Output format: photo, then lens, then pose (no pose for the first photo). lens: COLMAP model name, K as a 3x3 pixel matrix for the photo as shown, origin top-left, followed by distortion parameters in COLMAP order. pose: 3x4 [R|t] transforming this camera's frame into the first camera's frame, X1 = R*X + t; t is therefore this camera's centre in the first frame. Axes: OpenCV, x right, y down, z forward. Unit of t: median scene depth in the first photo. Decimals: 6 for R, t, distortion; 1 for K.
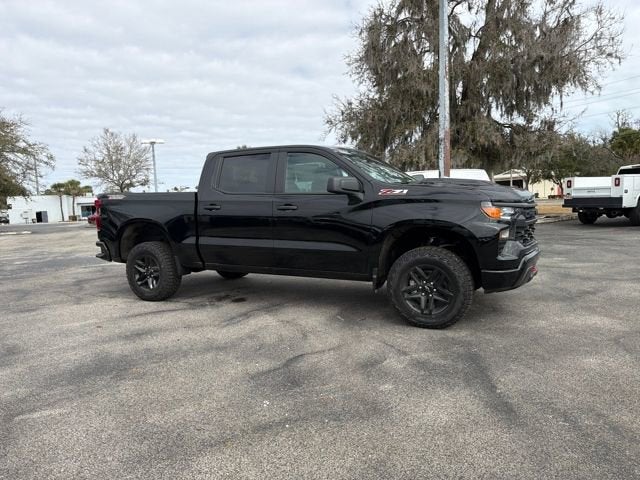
lens RADIAL K [[454.0, 0, 320.2], [0, 454.0, 243.7], [0, 0, 1]] dist [0.039606, -0.049248]
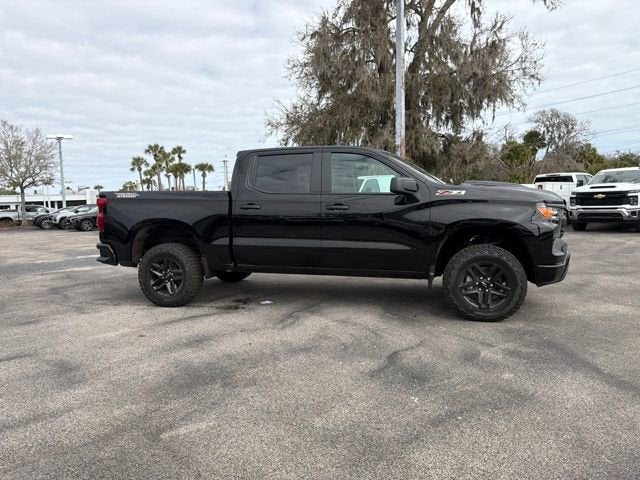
lens RADIAL K [[454.0, 0, 319.8], [0, 454.0, 236.4], [0, 0, 1]] dist [0.039606, -0.049248]
pose [[0.979185, -0.005044, 0.202909, -0.250279], [0.009731, 0.999708, -0.022112, 0.005214], [-0.202738, 0.023626, 0.978948, 0.021577]]
